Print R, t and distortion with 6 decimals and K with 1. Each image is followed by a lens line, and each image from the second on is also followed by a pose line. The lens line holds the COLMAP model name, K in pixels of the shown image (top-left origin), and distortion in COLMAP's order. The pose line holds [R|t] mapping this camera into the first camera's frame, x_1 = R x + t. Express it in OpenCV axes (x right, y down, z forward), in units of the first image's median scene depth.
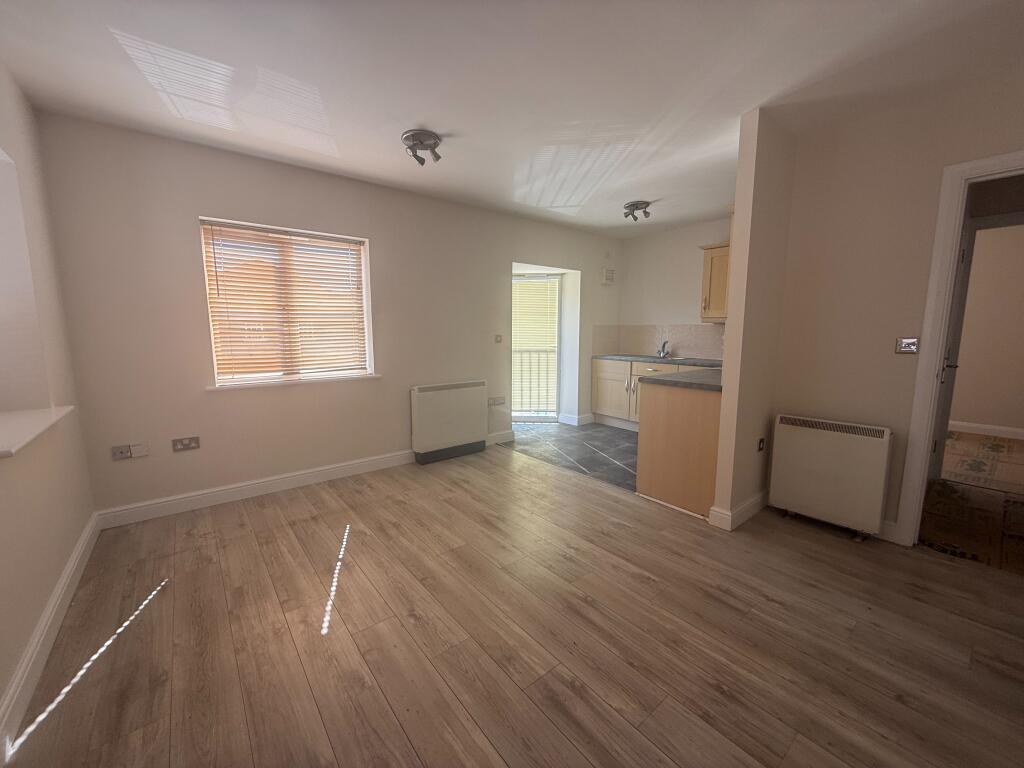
lens RADIAL K [[408.1, 0, 512.2], [0, 408.1, 381.2], [0, 0, 1]] dist [0.000488, 0.000248]
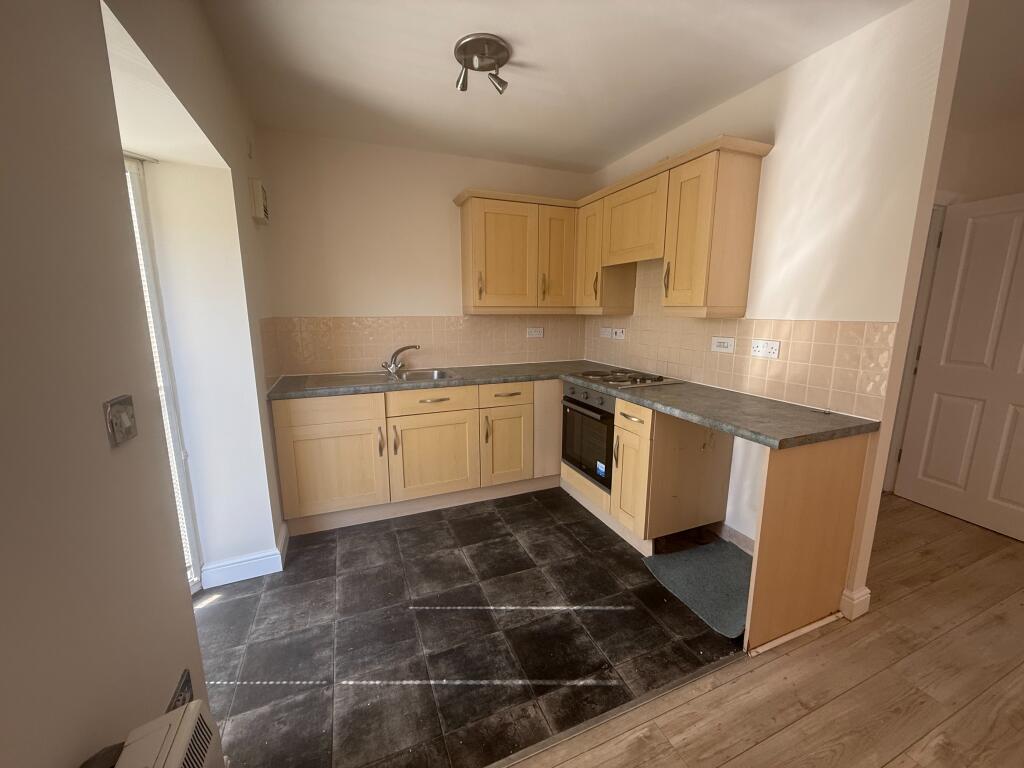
lens RADIAL K [[408.1, 0, 508.6], [0, 408.1, 386.7], [0, 0, 1]] dist [0.000488, 0.000248]
pose [[0.286827, -0.176059, 0.941665, -0.258356], [0.123659, 0.981548, 0.145849, -0.207868], [-0.949968, 0.074612, 0.303306, 1.334151]]
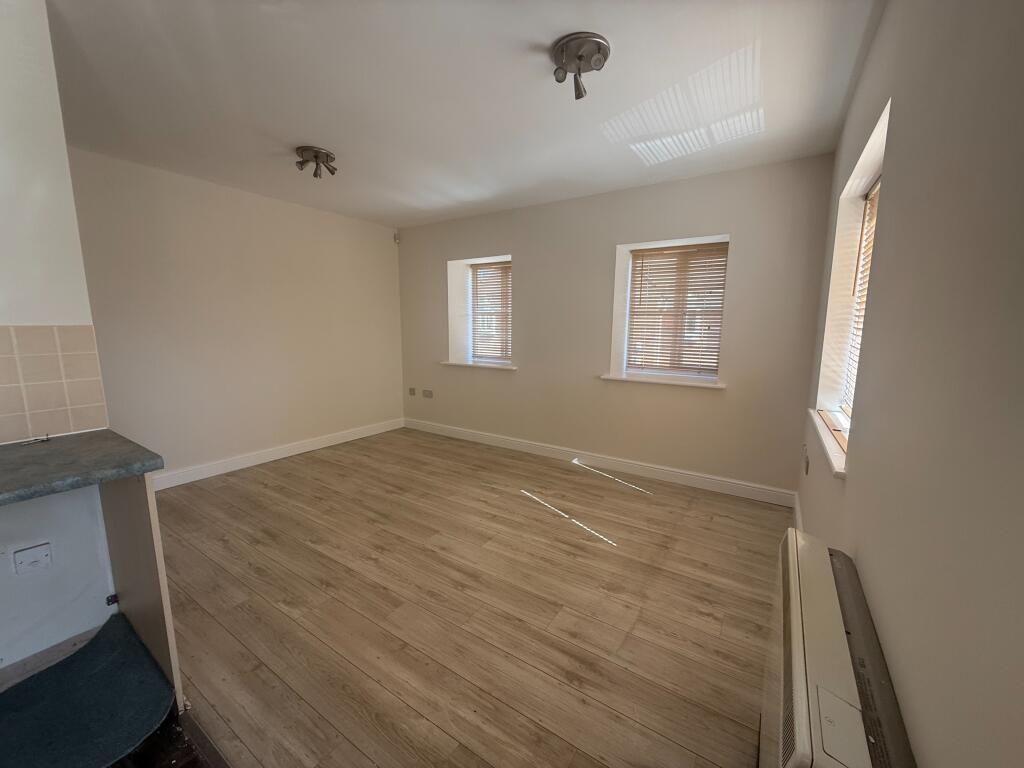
lens RADIAL K [[408.1, 0, 510.2], [0, 408.1, 389.1], [0, 0, 1]] dist [0.000488, 0.000248]
pose [[-0.952427, 0.038900, -0.302275, 0.104663], [-0.048446, 0.959885, 0.276176, -0.246417], [0.300892, 0.277681, -0.912336, 1.712177]]
